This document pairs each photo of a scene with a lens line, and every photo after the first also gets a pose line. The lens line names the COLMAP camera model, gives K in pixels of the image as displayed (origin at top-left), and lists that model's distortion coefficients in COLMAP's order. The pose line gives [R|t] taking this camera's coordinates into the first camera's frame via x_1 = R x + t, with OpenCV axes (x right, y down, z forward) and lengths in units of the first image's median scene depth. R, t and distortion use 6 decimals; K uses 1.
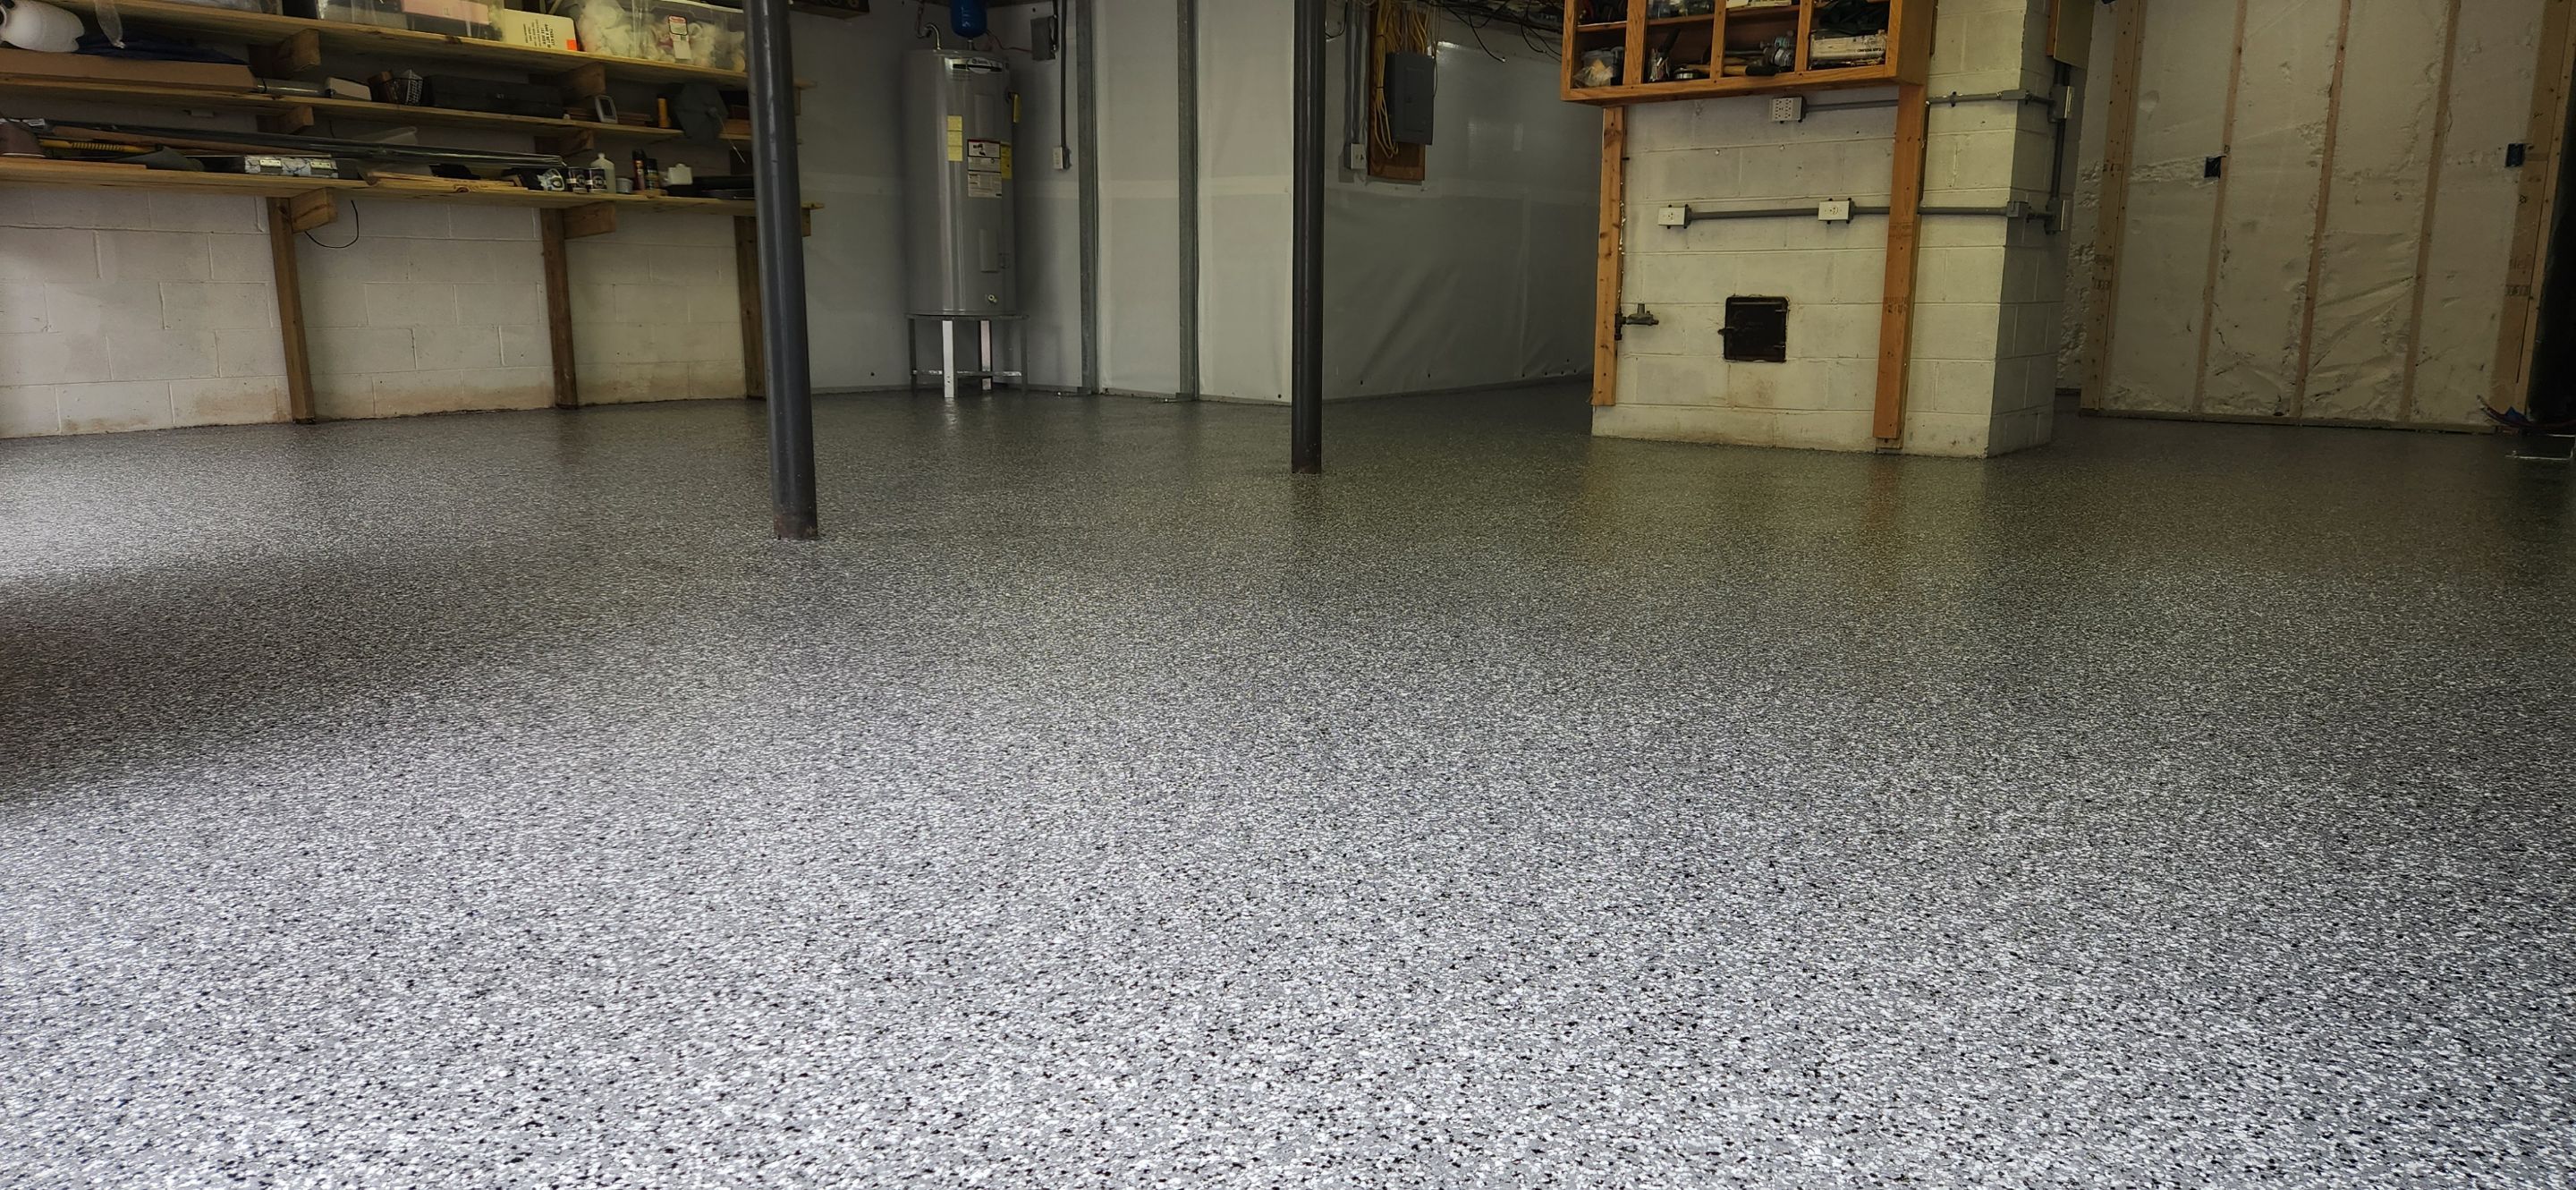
lens RADIAL K [[1702.3, 0, 1288.0], [0, 1702.3, 595.0], [0, 0, 1]] dist [0.090598, -0.084626]
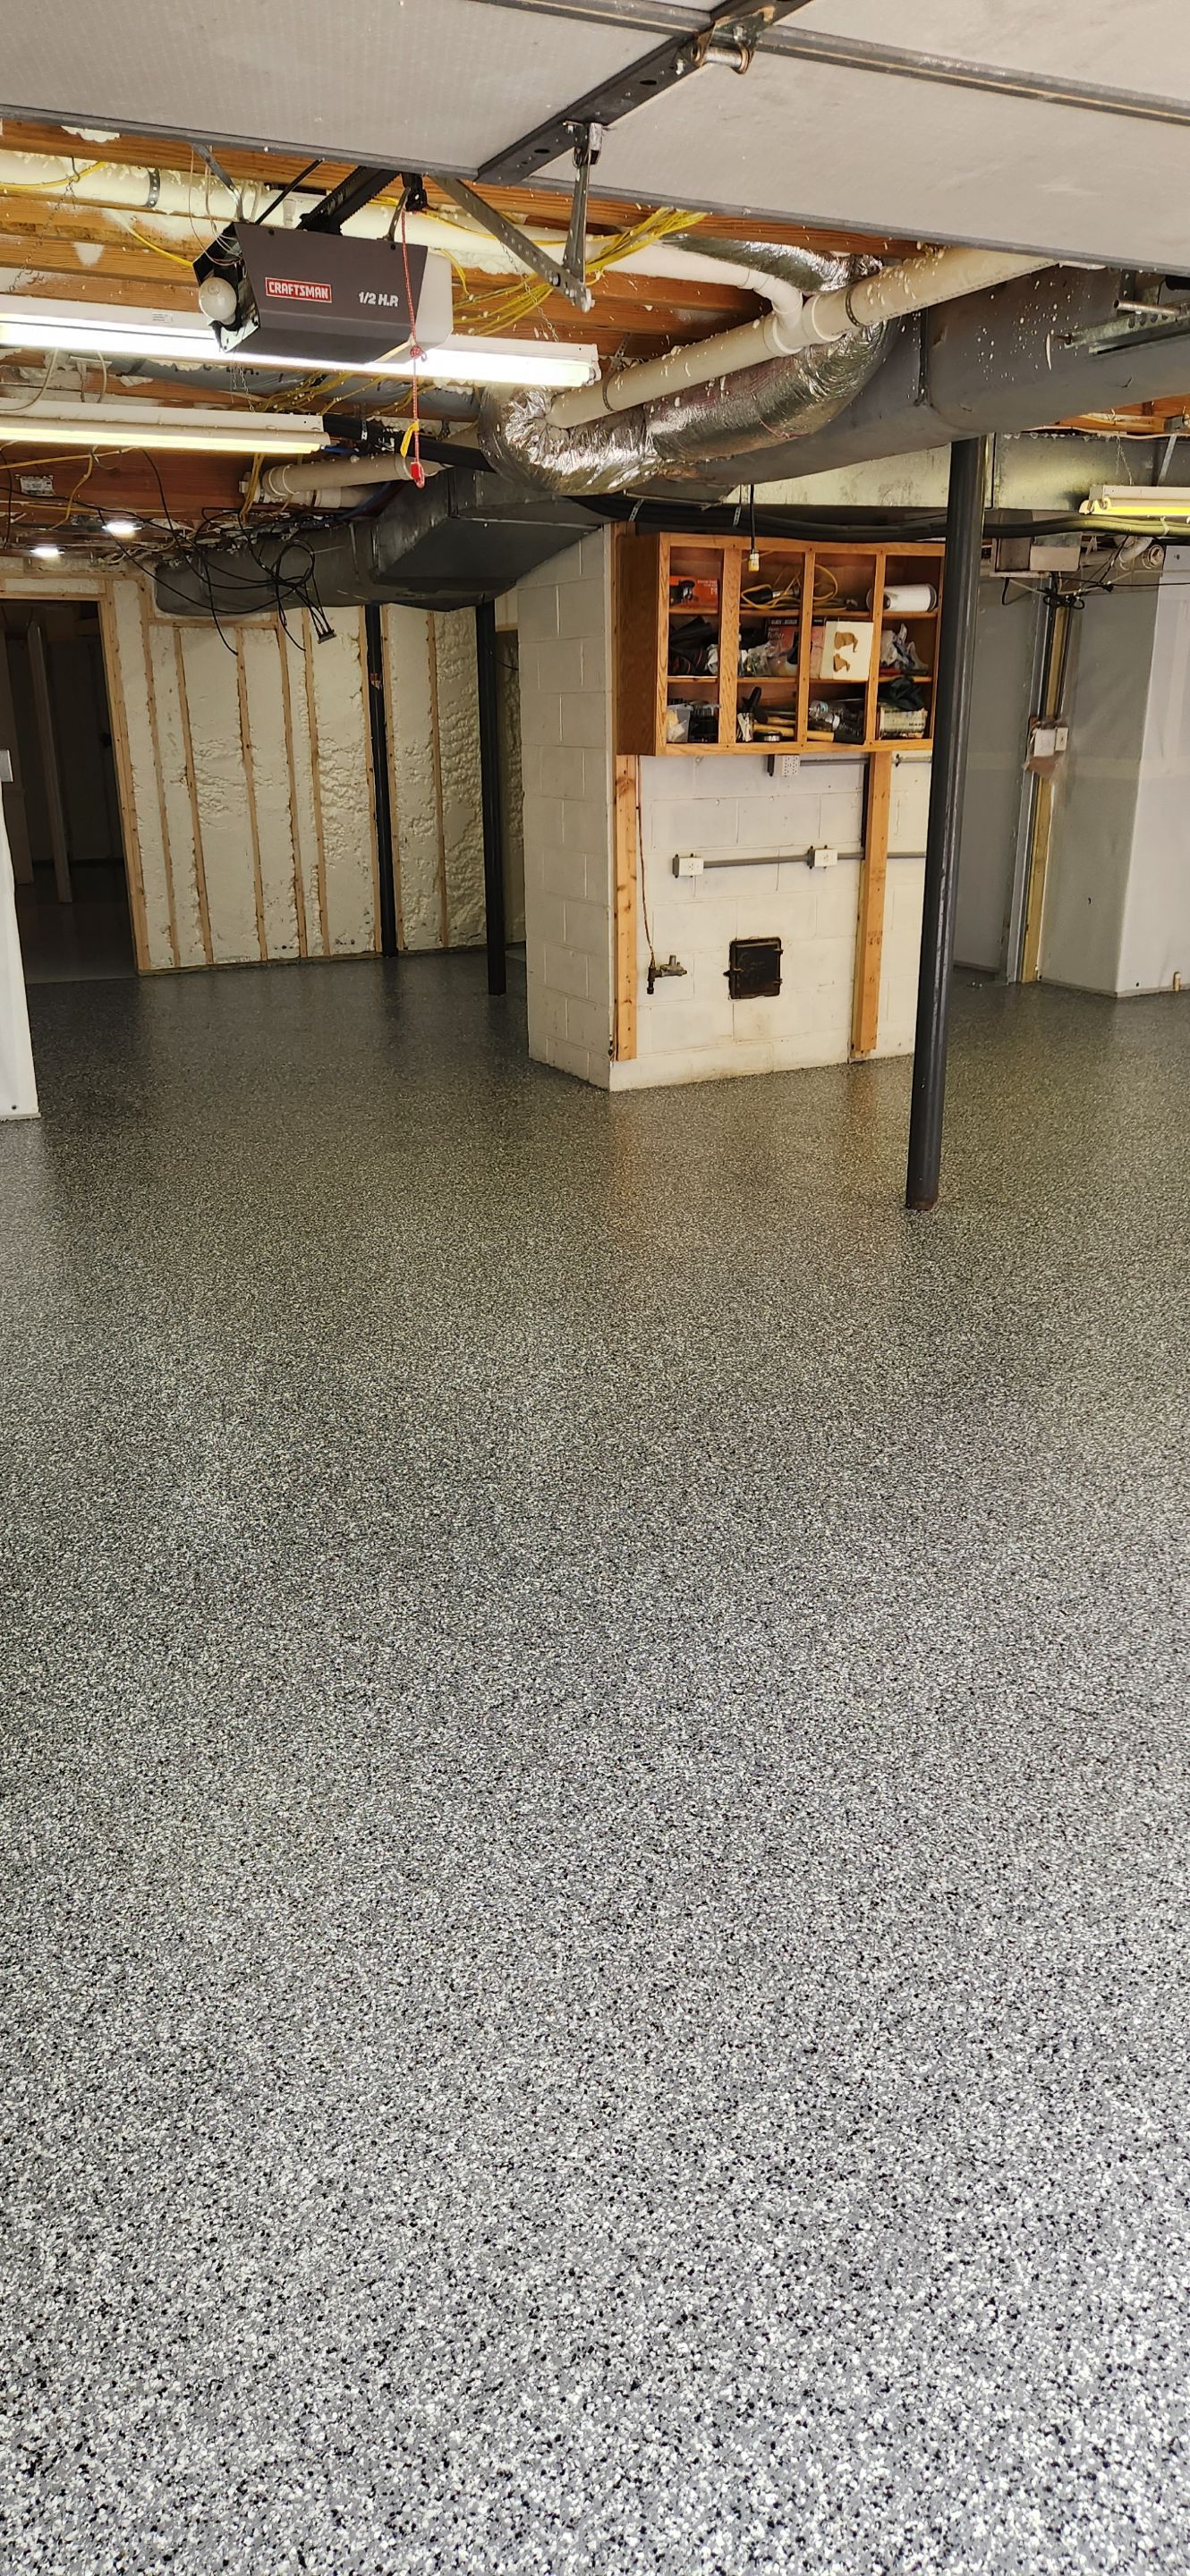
lens RADIAL K [[1702.3, 0, 595.0], [0, 1702.3, 1288.0], [0, 0, 1]] dist [0.090598, -0.084626]
pose [[0.414723, -0.300812, 0.858788, -0.750101], [0.170192, 0.952765, 0.251541, -0.248696], [-0.893890, 0.041839, 0.446330, 0.610895]]
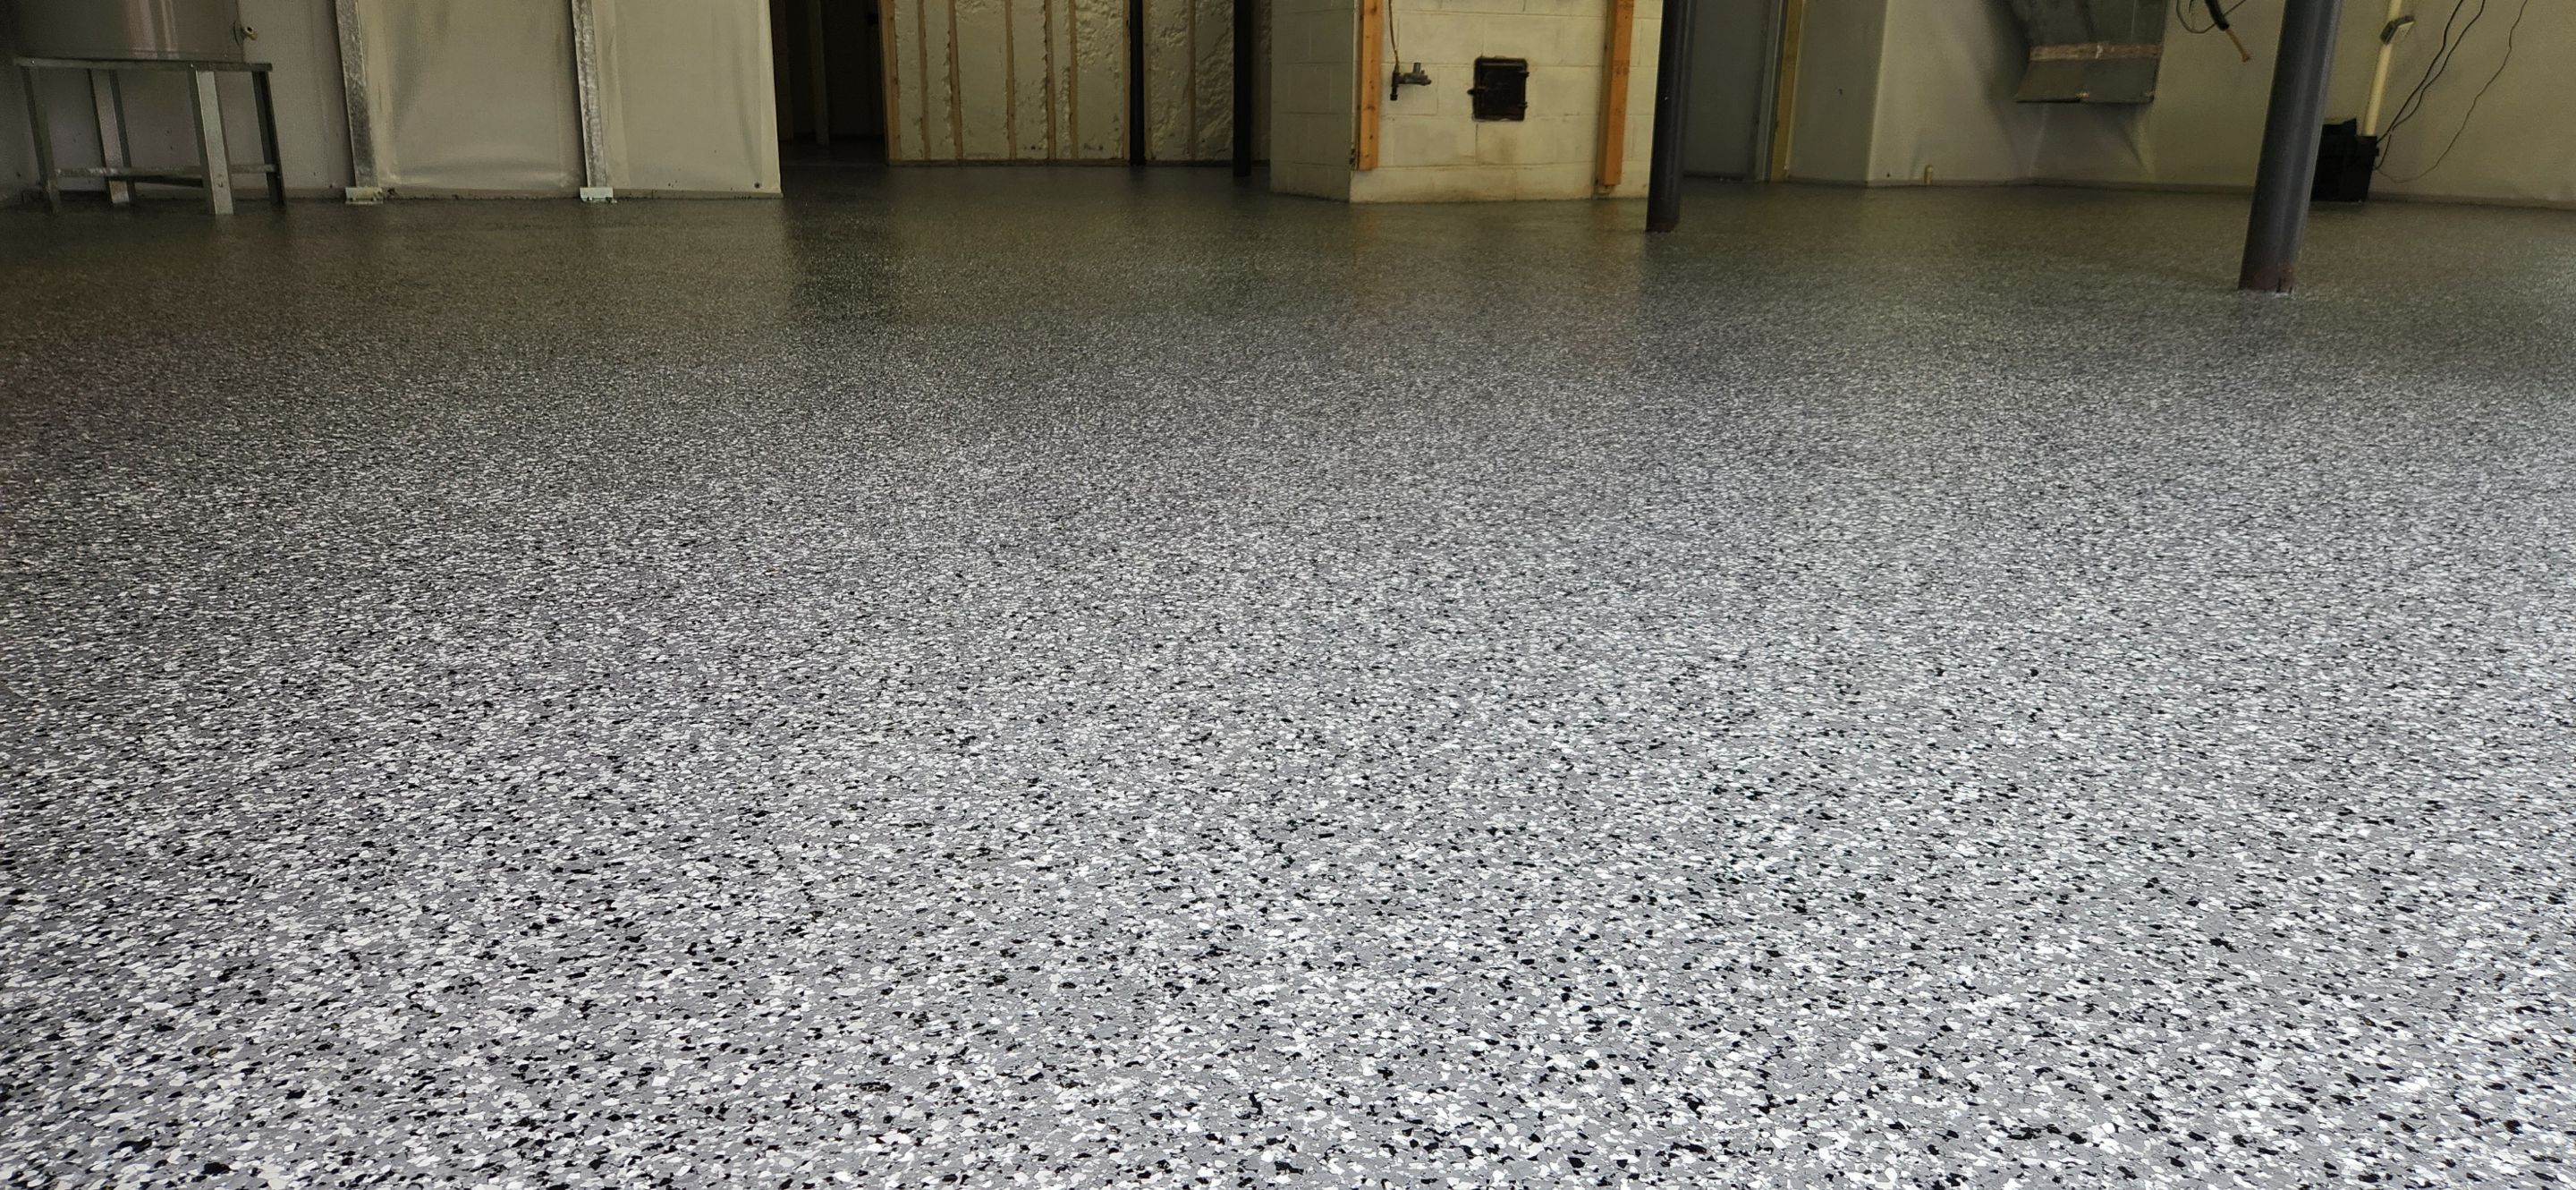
lens RADIAL K [[1710.1, 0, 1283.2], [0, 1710.1, 581.9], [0, 0, 1]] dist [0.088366, -0.084002]
pose [[0.449989, -0.233735, 0.861903, -0.787287], [0.146879, 0.971368, 0.186737, -0.075727], [-0.880872, 0.042566, 0.471436, 0.616345]]
